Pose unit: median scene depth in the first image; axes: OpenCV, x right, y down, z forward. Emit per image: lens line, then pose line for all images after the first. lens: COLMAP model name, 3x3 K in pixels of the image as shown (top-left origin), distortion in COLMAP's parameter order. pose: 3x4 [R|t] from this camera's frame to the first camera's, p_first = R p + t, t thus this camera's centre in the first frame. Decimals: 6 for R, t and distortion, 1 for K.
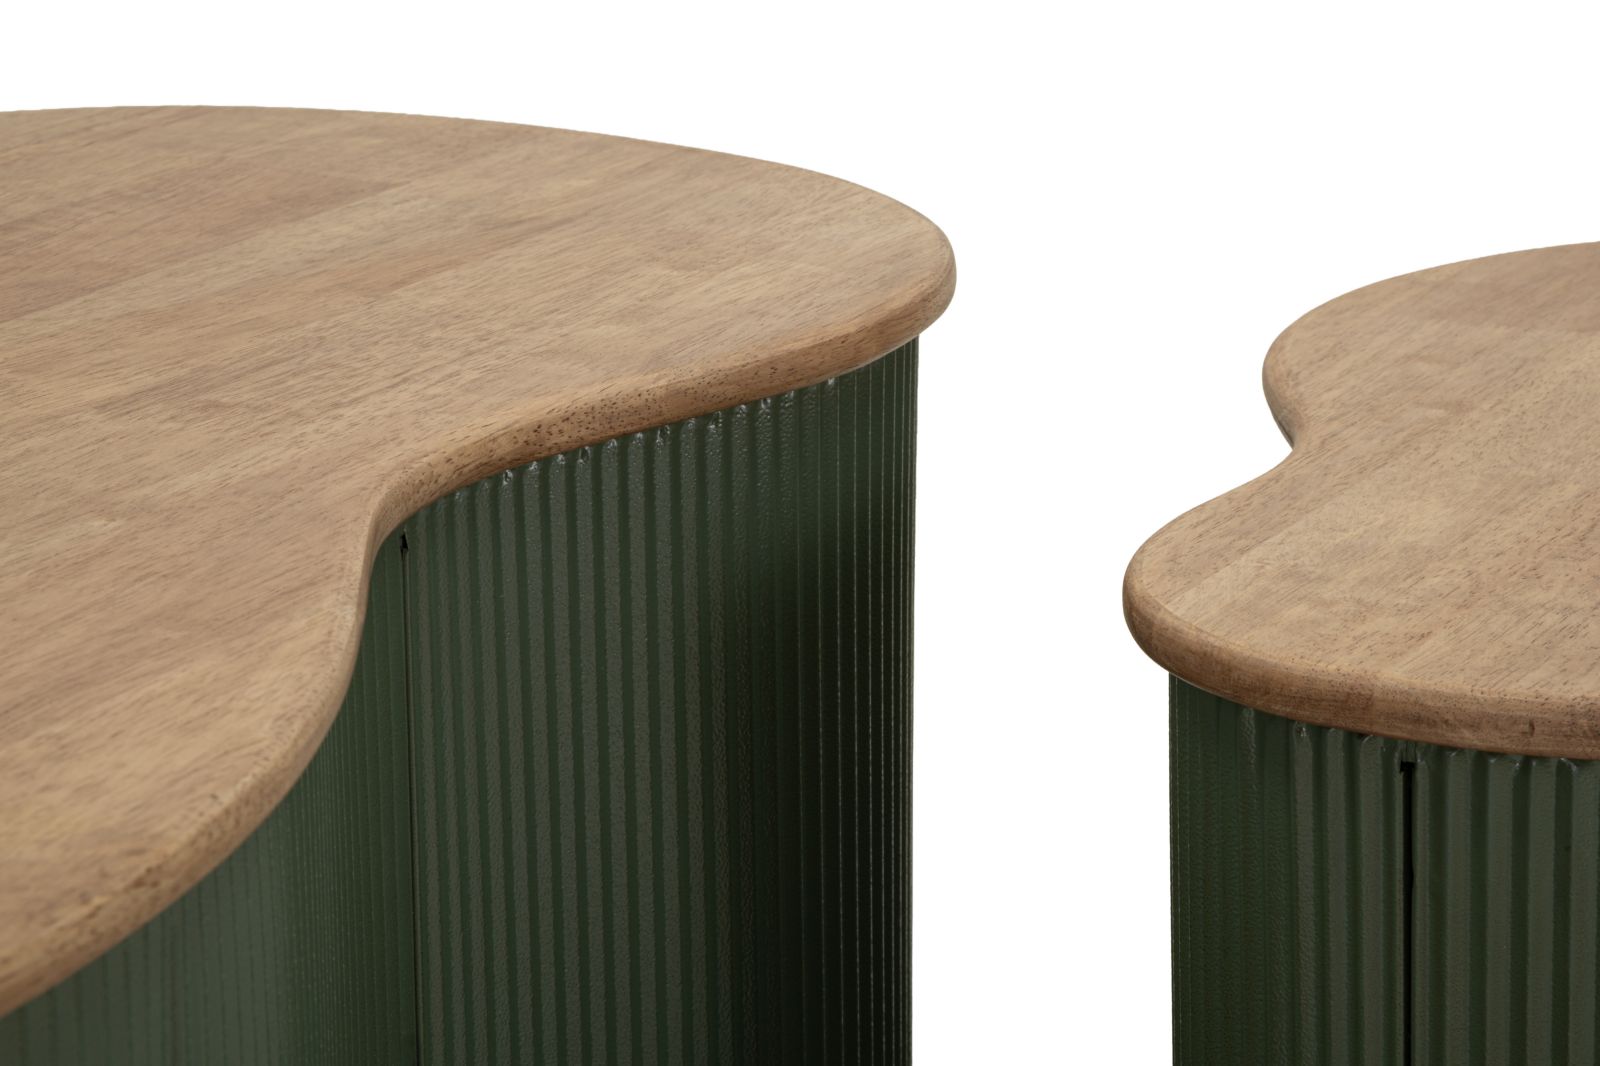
lens RADIAL K [[4841.9, 0, 788.8], [0, 4841.9, 533.3], [0, 0, 1]] dist [0.400982, 0.000000]
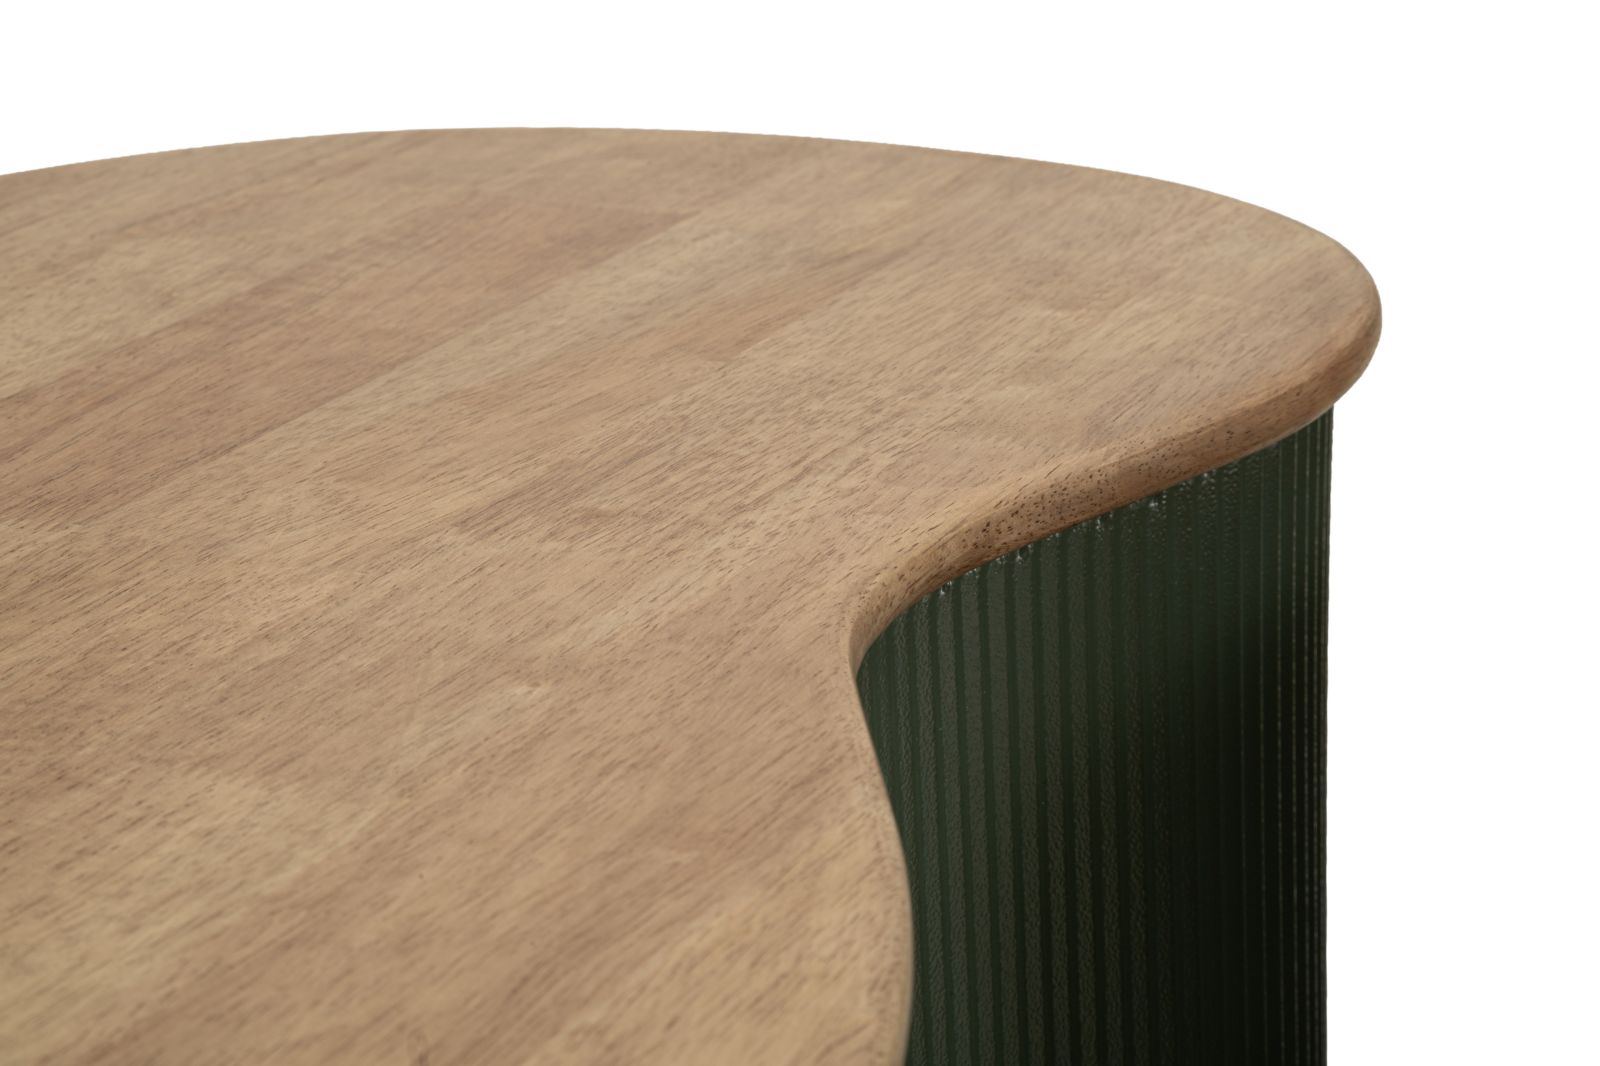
lens RADIAL K [[4841.9, 0, 809.9], [0, 4841.9, 533.4], [0, 0, 1]] dist [0.400982, 0.000000]
pose [[0.999241, -0.038929, -0.001248, -0.075388], [0.038937, 0.999218, 0.006950, -0.025617], [0.000977, -0.006993, 0.999975, 0.169976]]
